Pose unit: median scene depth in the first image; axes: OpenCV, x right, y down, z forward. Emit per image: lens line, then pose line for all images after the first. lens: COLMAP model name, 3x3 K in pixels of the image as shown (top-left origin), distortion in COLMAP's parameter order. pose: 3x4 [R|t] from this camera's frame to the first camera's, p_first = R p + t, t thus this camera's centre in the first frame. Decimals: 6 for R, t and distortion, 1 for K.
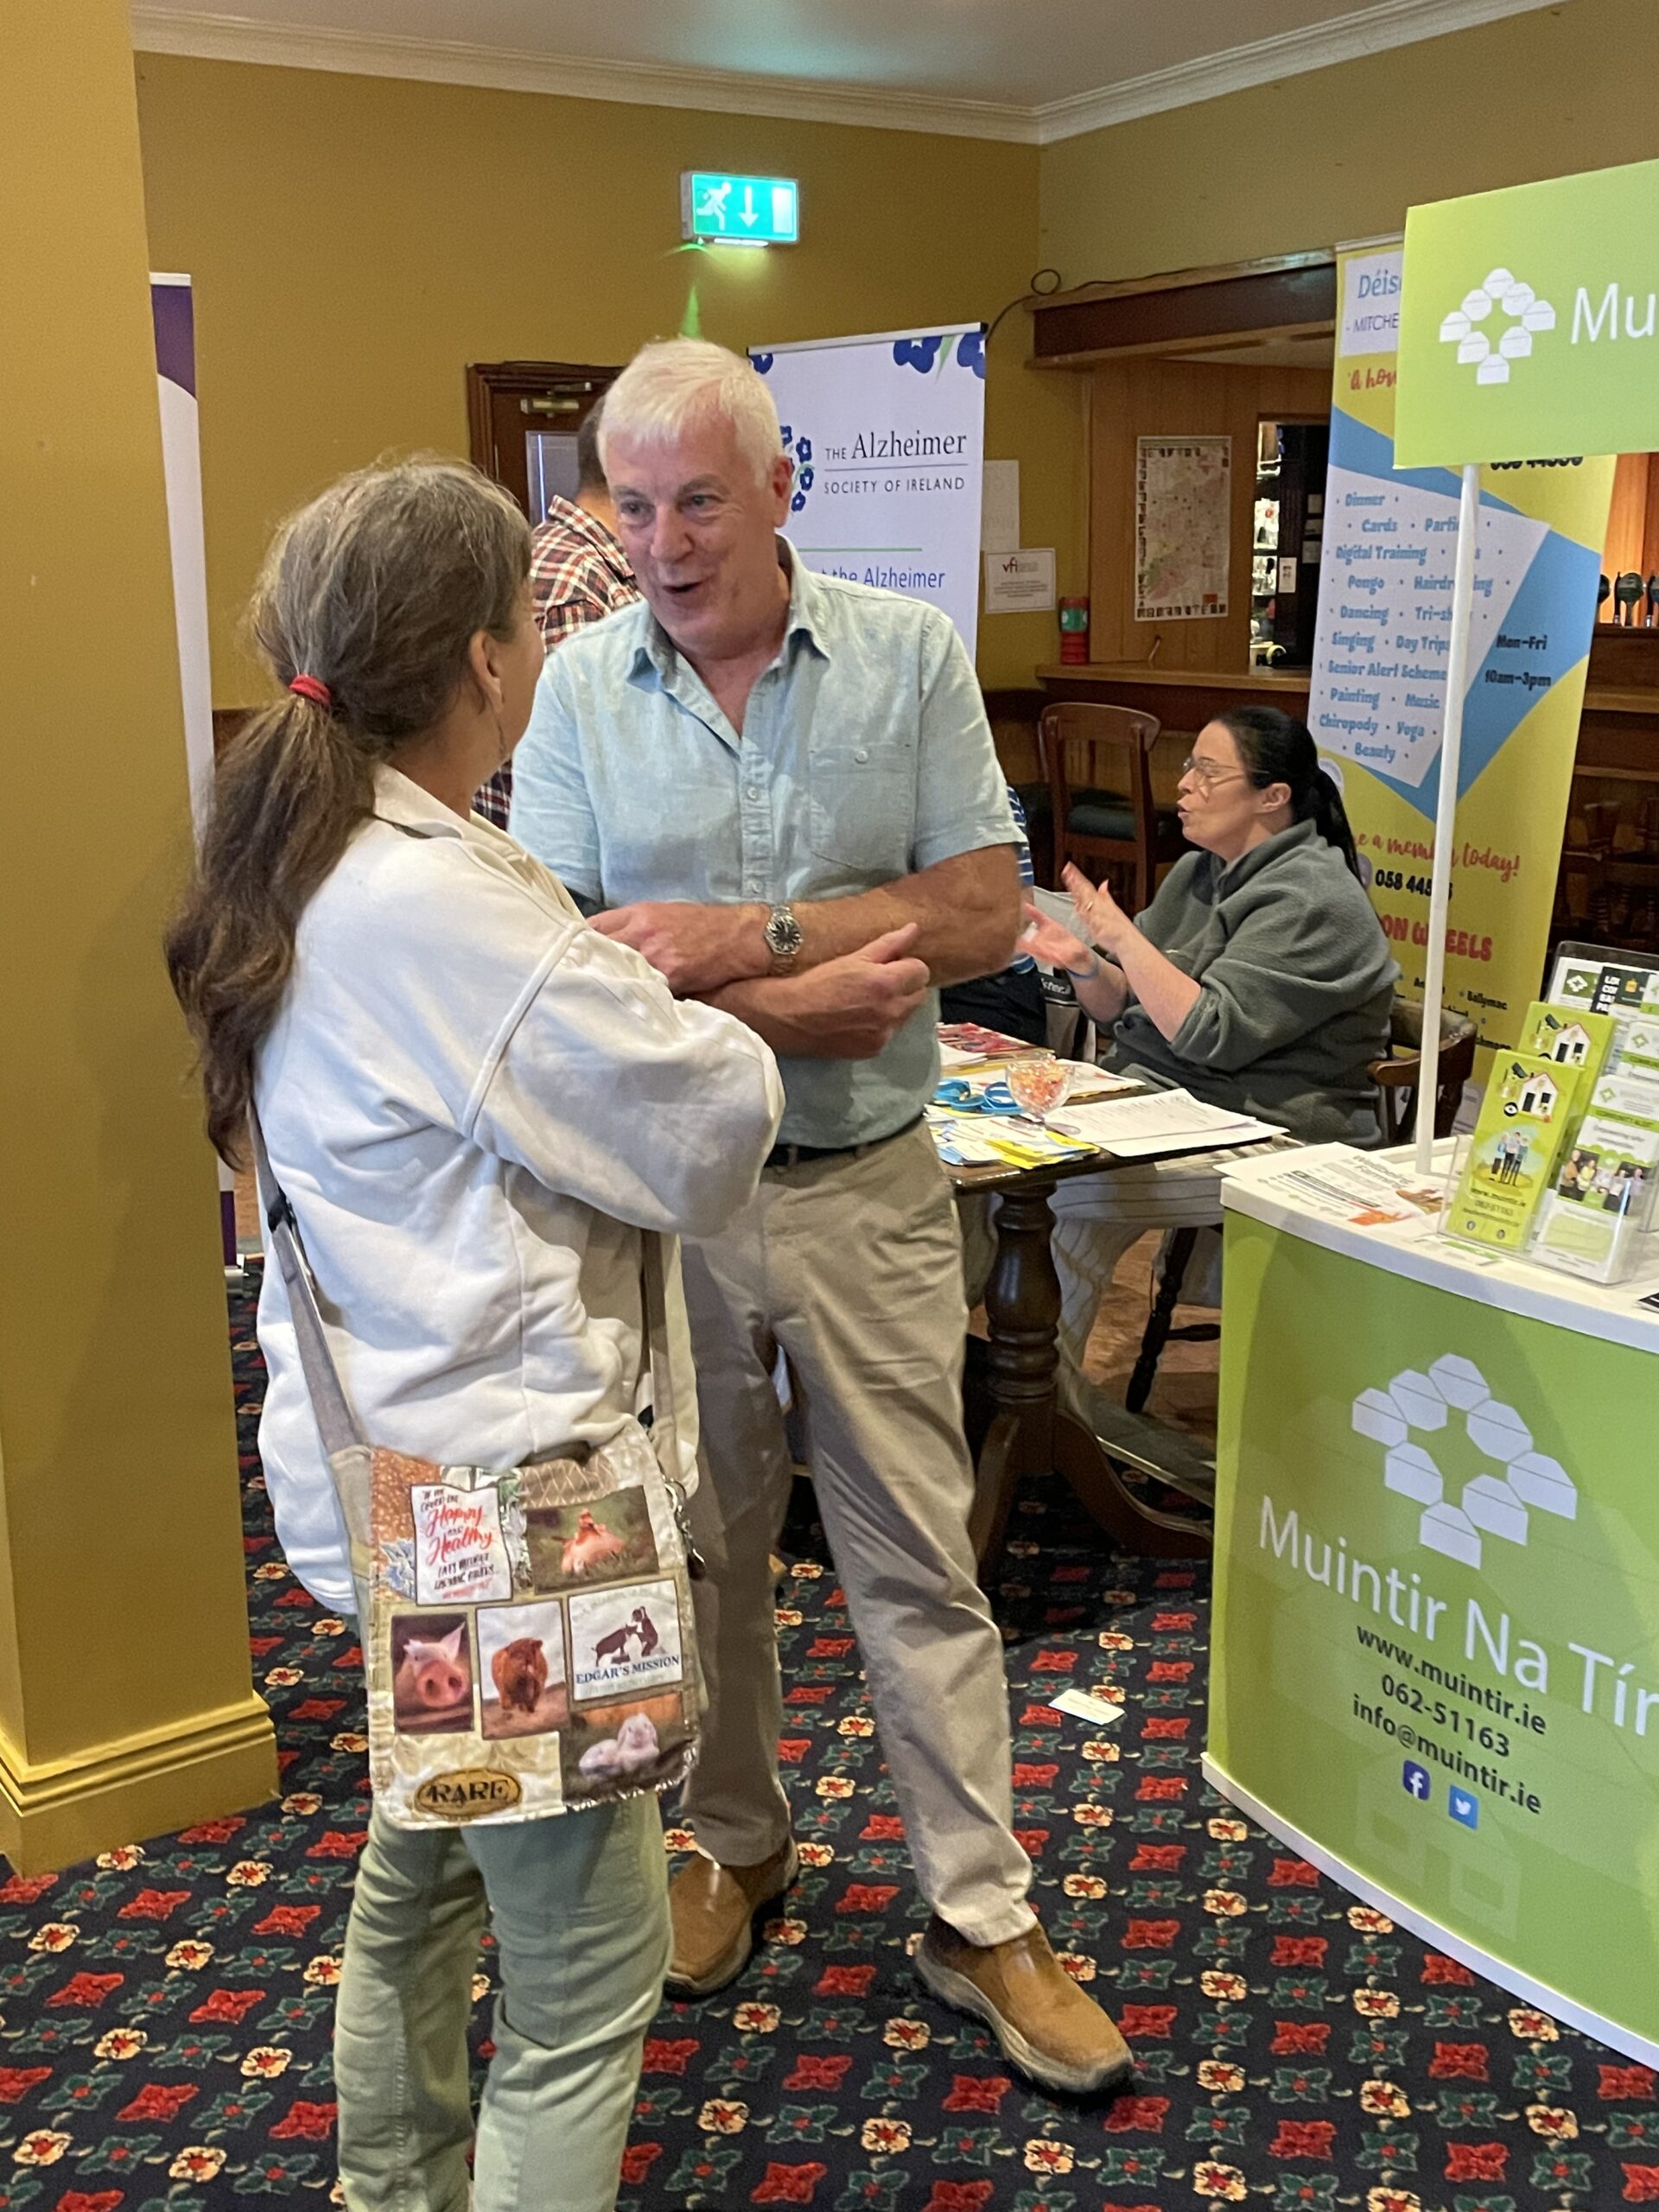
lens RADIAL K [[2267.0, 0, 810.3], [0, 2267.0, 1107.0], [0, 0, 1]] dist [0.058018, 0.000000]
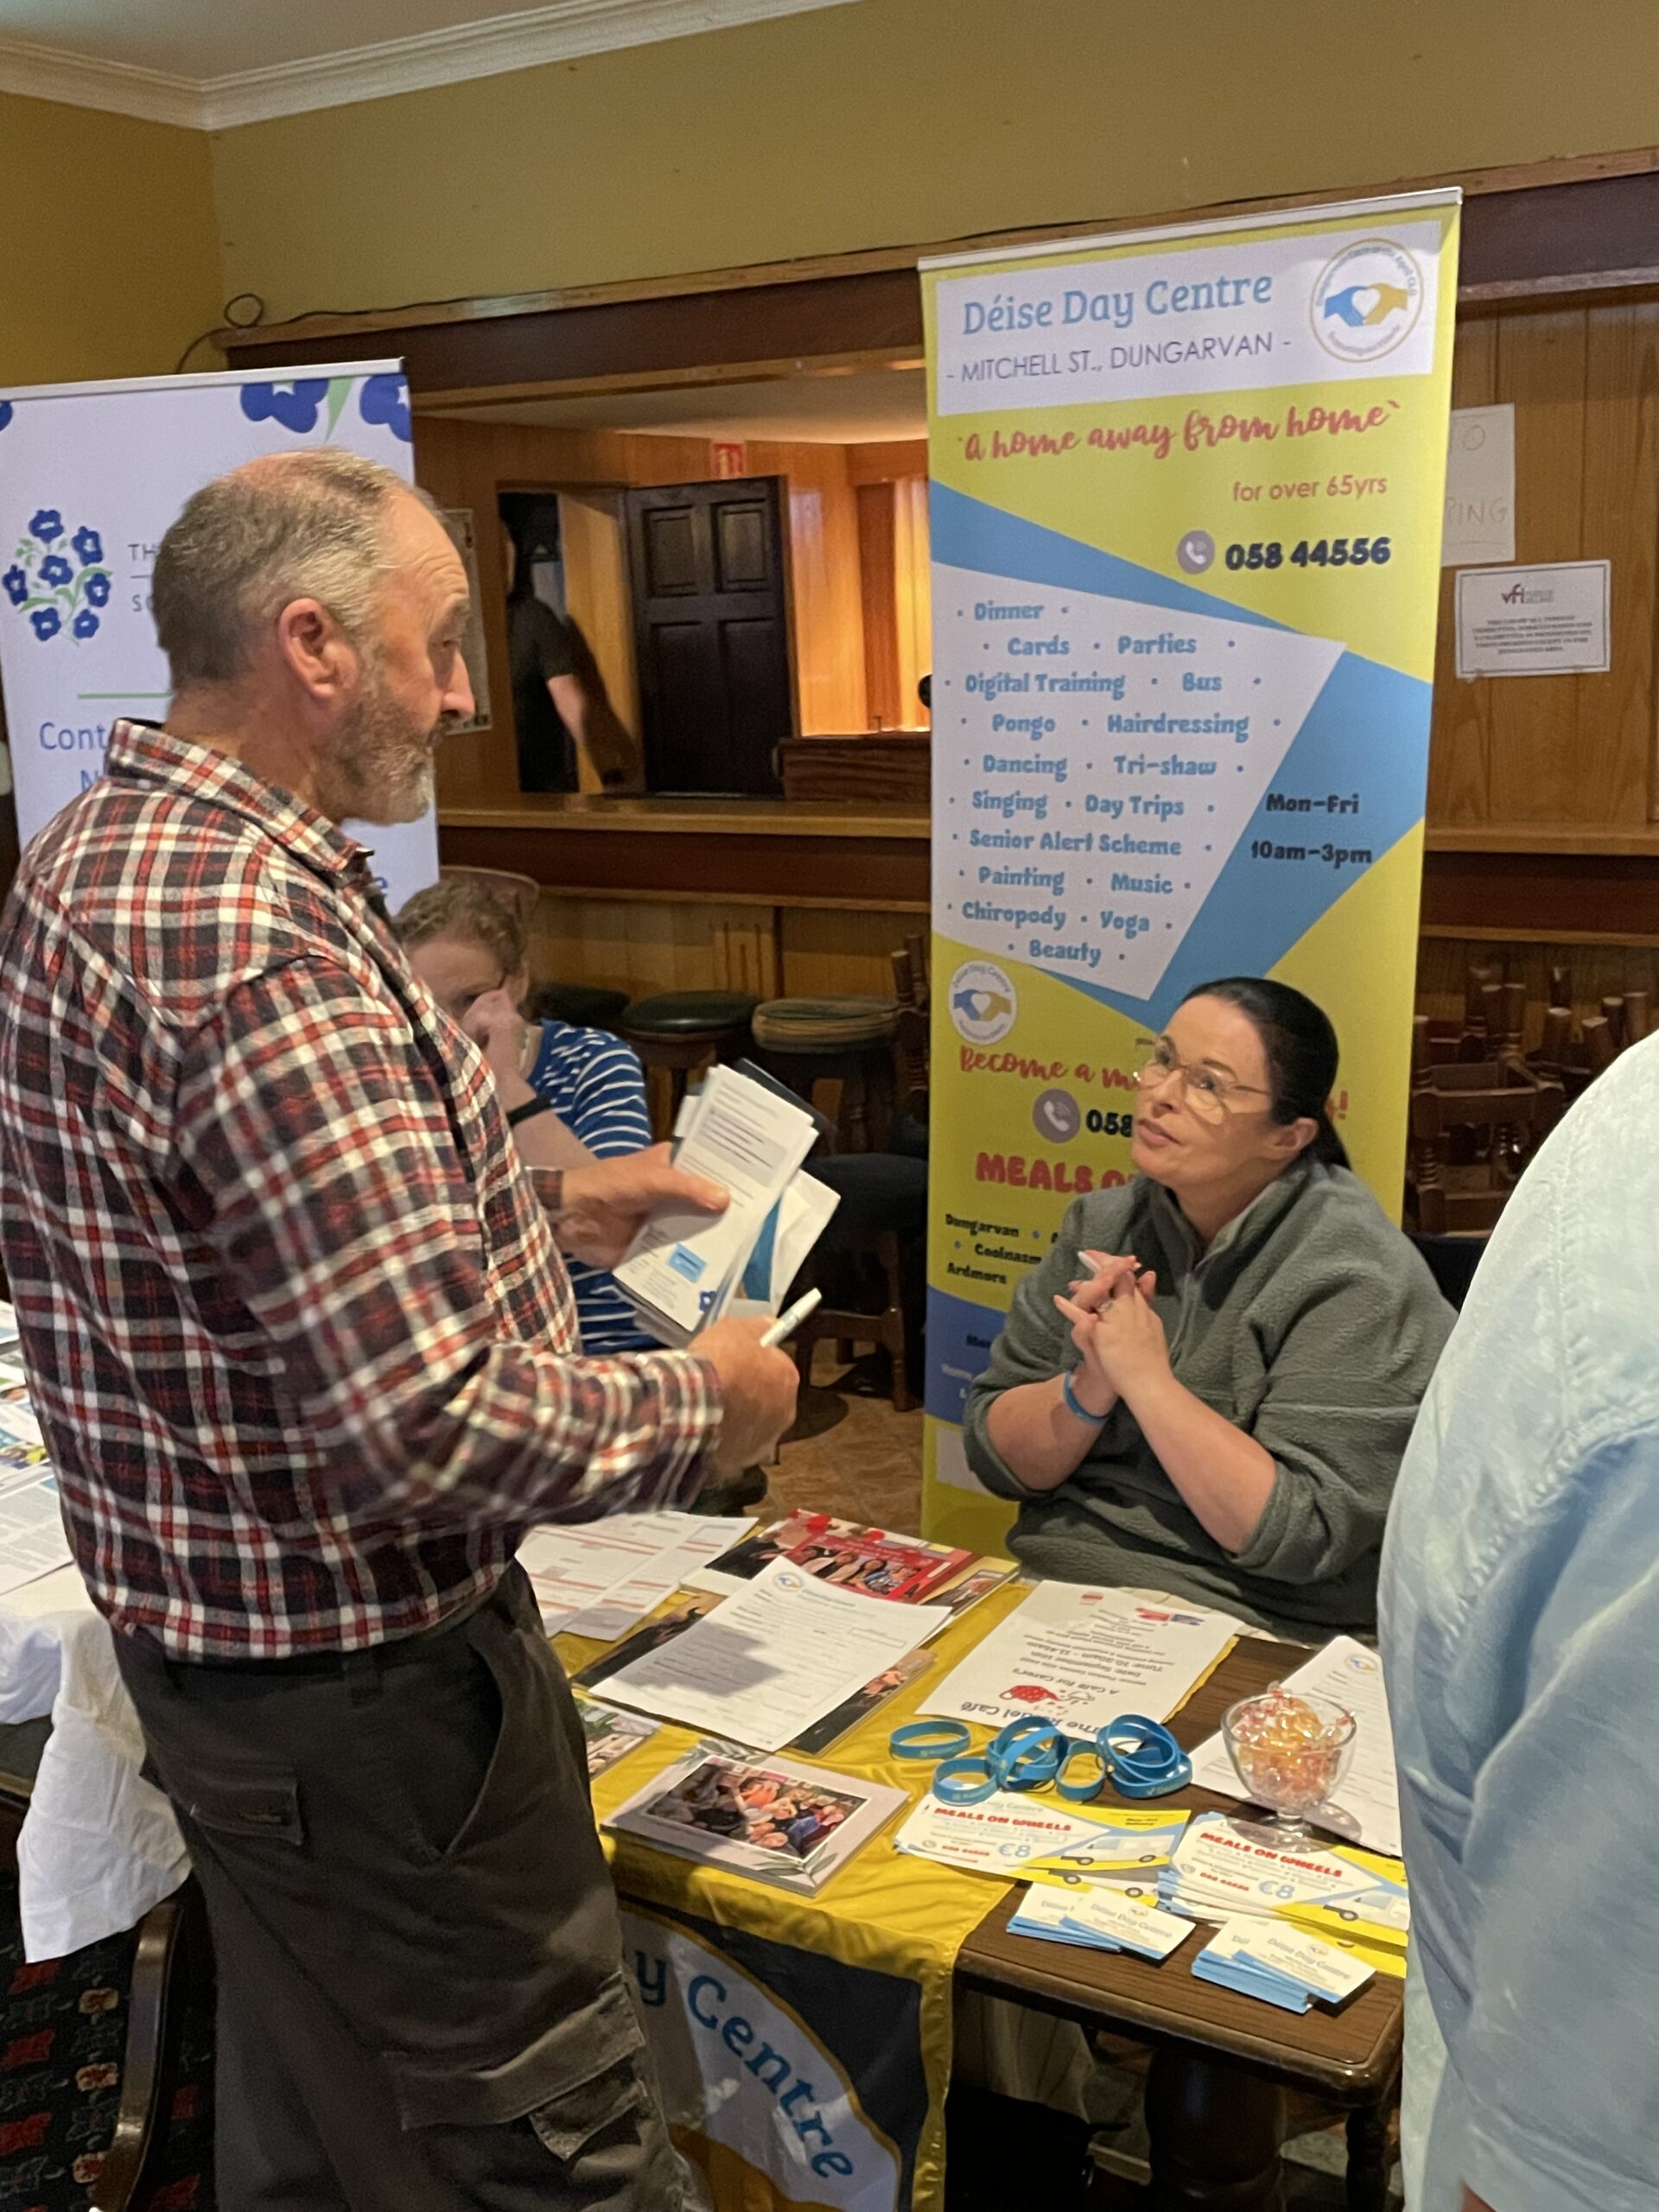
lens RADIAL K [[2267.0, 0, 838.5], [0, 2267.0, 1085.1], [0, 0, 1]] dist [0.058018, 0.000000]
pose [[0.891904, -0.127742, 0.433808, -0.137305], [0.139924, 0.990155, 0.003887, -0.128123], [-0.430034, 0.057233, 0.900997, 0.385430]]
